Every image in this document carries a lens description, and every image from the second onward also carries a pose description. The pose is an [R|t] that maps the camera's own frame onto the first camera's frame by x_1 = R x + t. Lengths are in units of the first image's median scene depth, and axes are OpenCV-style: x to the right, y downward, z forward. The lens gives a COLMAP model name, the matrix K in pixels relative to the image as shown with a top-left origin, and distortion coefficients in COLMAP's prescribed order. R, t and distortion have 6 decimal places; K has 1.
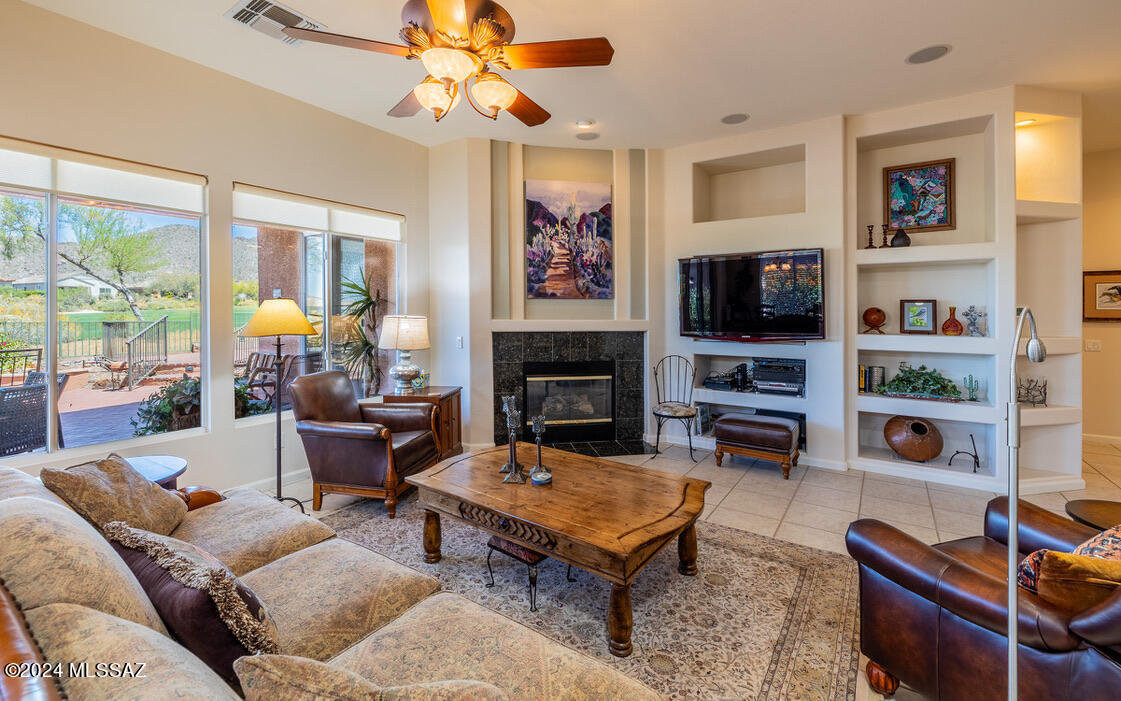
lens RADIAL K [[476.3, 0, 563.6], [0, 476.3, 308.2], [0, 0, 1]] dist [-0.003564, -0.000670]
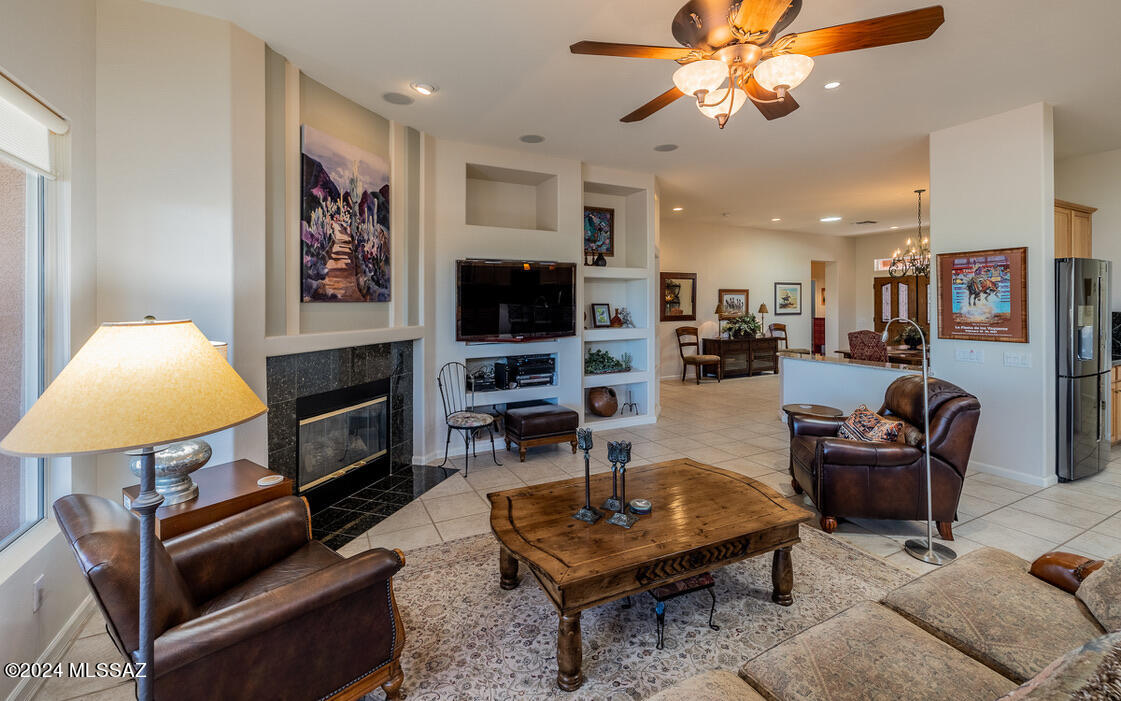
lens RADIAL K [[476.3, 0, 559.3], [0, 476.3, 300.1], [0, 0, 1]] dist [-0.003564, -0.000670]
pose [[0.481171, 0.002407, 0.876624, -0.485380], [0.000941, 0.999994, -0.003262, -0.020323], [-0.876627, 0.002395, 0.481165, 0.360760]]
